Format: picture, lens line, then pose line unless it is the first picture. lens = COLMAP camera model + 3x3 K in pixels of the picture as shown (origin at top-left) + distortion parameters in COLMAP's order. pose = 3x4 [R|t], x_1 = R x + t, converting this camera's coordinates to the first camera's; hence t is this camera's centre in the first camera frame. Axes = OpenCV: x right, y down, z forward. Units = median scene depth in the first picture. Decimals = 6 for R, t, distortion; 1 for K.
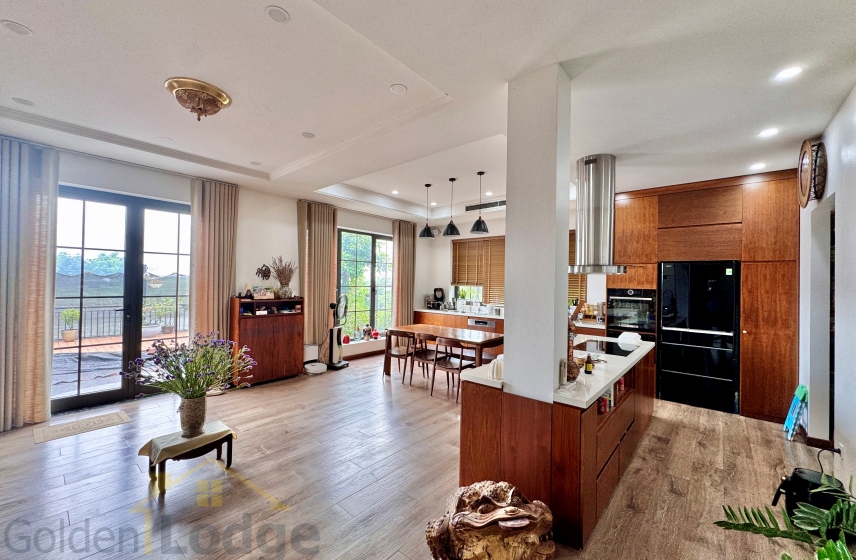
lens RADIAL K [[340.0, 0, 428.0], [0, 340.0, 280.0], [0, 0, 1]] dist [-0.003951, -0.000187]
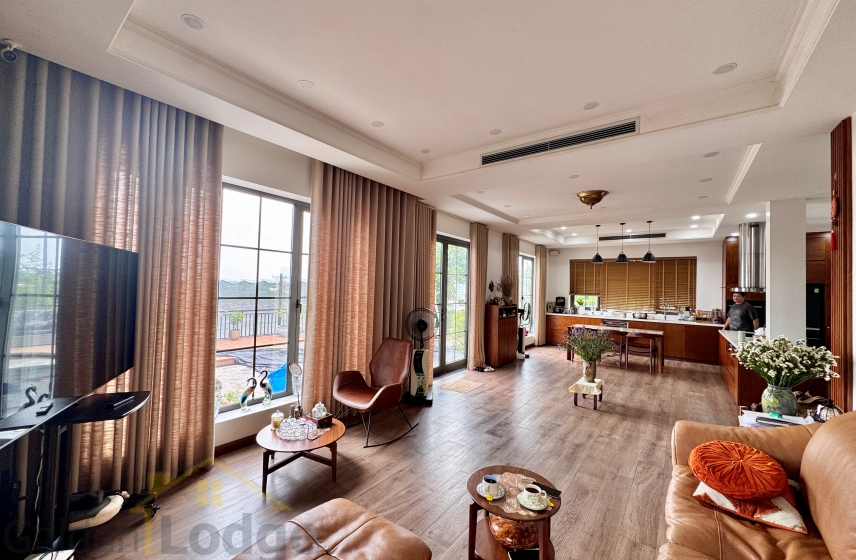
lens RADIAL K [[340.0, 0, 428.0], [0, 340.0, 280.0], [0, 0, 1]] dist [-0.003951, -0.000187]
pose [[0.997715, 0.010654, 0.066712, -0.835810], [-0.009923, 0.999887, -0.011277, -0.030483], [-0.066825, 0.010589, 0.997709, -0.382412]]
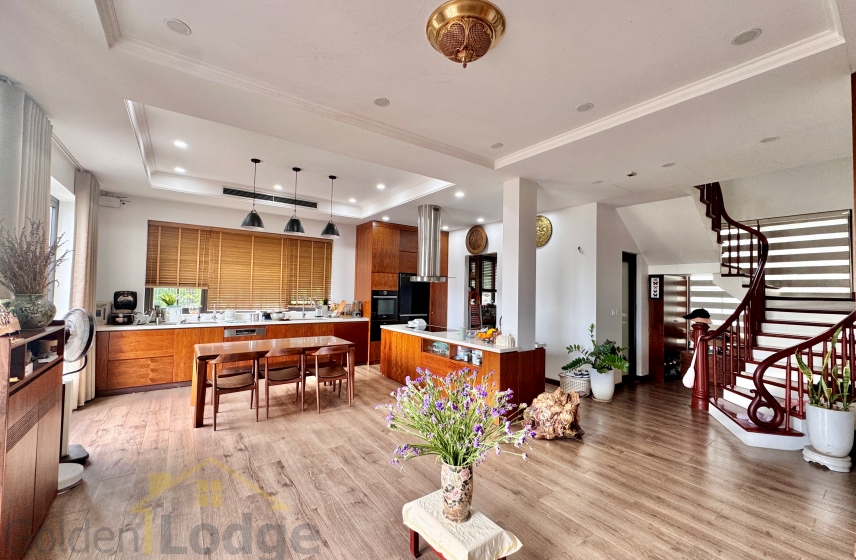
lens RADIAL K [[340.0, 0, 428.0], [0, 340.0, 280.0], [0, 0, 1]] dist [-0.003951, -0.000187]
pose [[0.226709, 0.014952, 0.973848, -0.690910], [-0.025697, 0.999626, -0.009366, -0.008388], [-0.973623, -0.022902, 0.227008, 0.452699]]
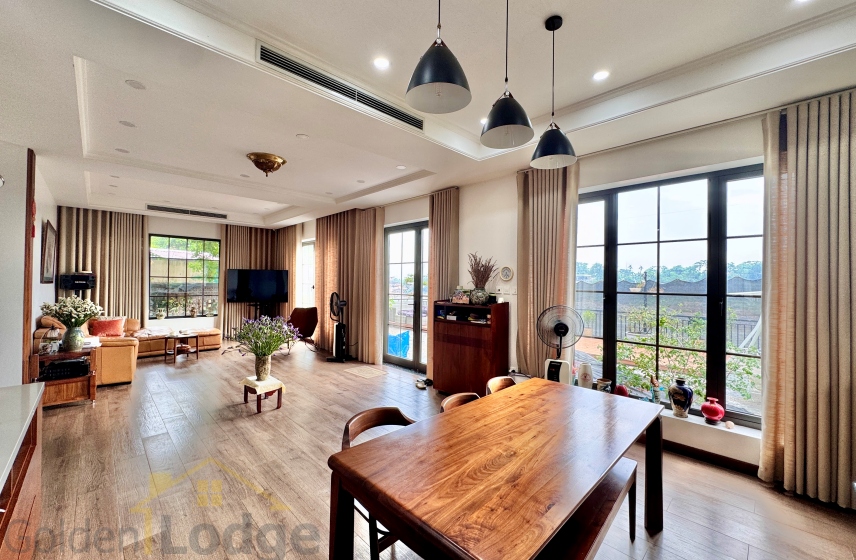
lens RADIAL K [[340.0, 0, 428.0], [0, 340.0, 280.0], [0, 0, 1]] dist [-0.003951, -0.000187]
pose [[-0.091076, -0.030560, -0.995375, 0.393671], [-0.009262, 0.999512, -0.029840, 0.020875], [0.995801, 0.006502, -0.091315, 0.936283]]
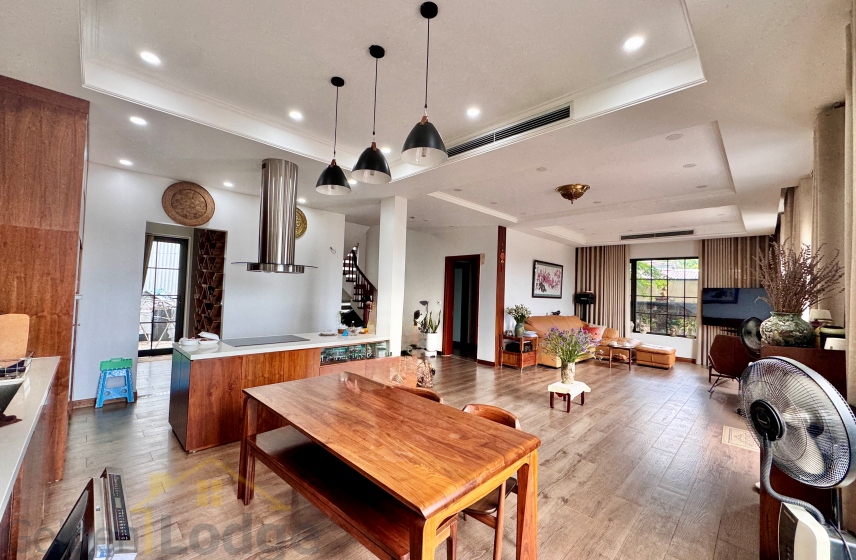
lens RADIAL K [[340.0, 0, 428.0], [0, 340.0, 280.0], [0, 0, 1]] dist [-0.003951, -0.000187]
pose [[-0.995832, -0.052894, 0.074307, -0.040926], [-0.055649, 0.997819, -0.035507, 0.013820], [-0.072267, -0.039494, -0.996603, 1.393881]]
